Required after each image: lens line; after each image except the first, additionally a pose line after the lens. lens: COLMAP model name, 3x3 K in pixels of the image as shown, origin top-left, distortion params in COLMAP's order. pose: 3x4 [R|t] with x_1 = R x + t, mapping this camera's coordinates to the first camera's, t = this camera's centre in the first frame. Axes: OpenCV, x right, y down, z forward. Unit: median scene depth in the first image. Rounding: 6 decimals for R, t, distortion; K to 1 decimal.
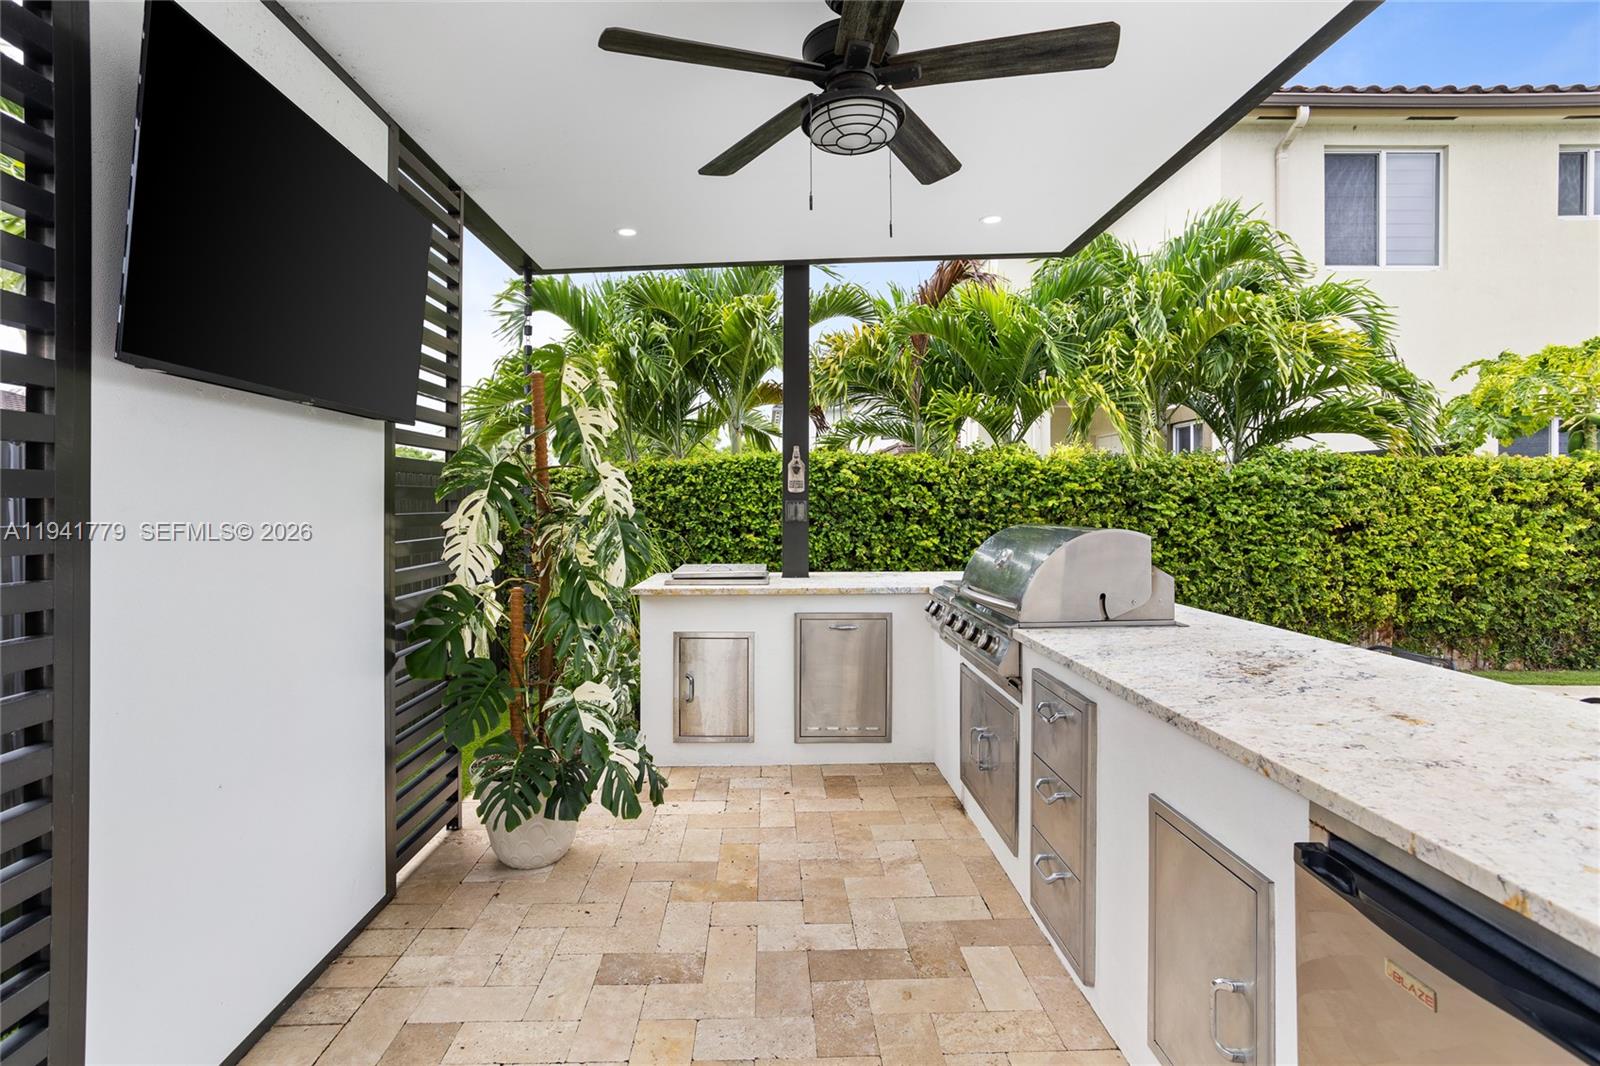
lens RADIAL K [[781.2, 0, 778.0], [0, 781.2, 497.1], [0, 0, 1]] dist [-0.038467, 0.025360]
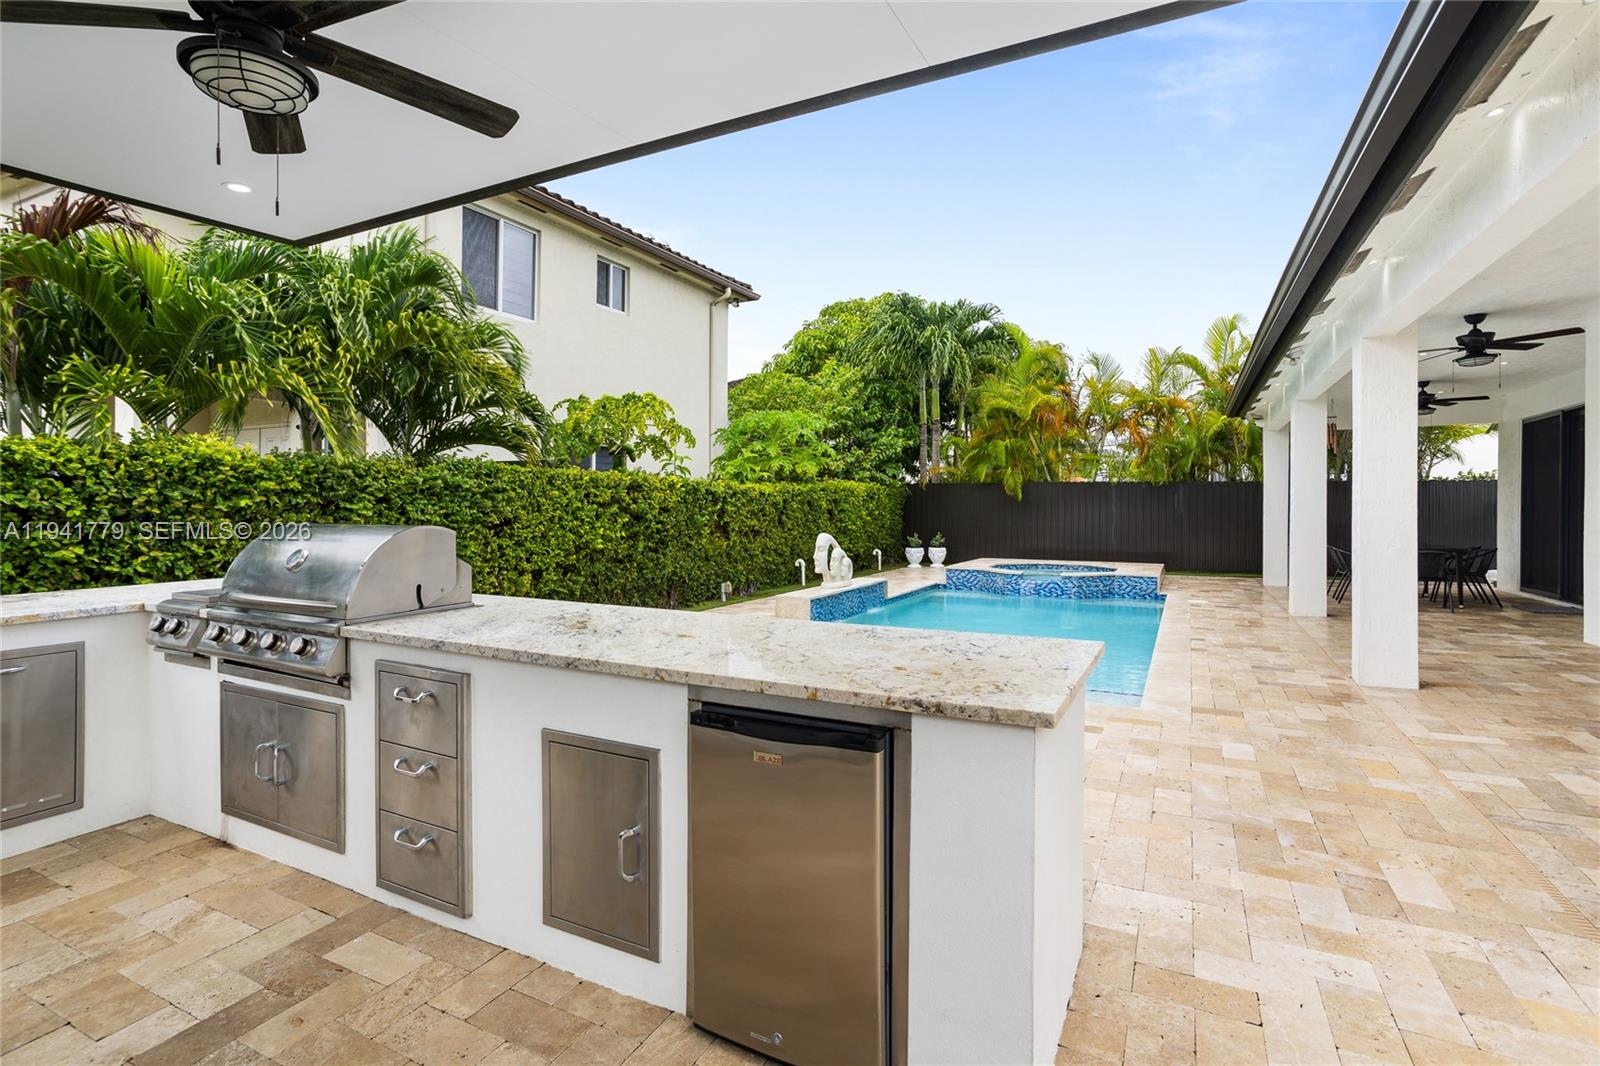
lens RADIAL K [[781.2, 0, 778.0], [0, 781.2, 497.1], [0, 0, 1]] dist [-0.038467, 0.025360]
pose [[0.484318, 0.009019, 0.874846, -0.135939], [-0.008274, 0.999949, -0.005728, 0.001071], [-0.874853, -0.004464, 0.484368, 0.010711]]
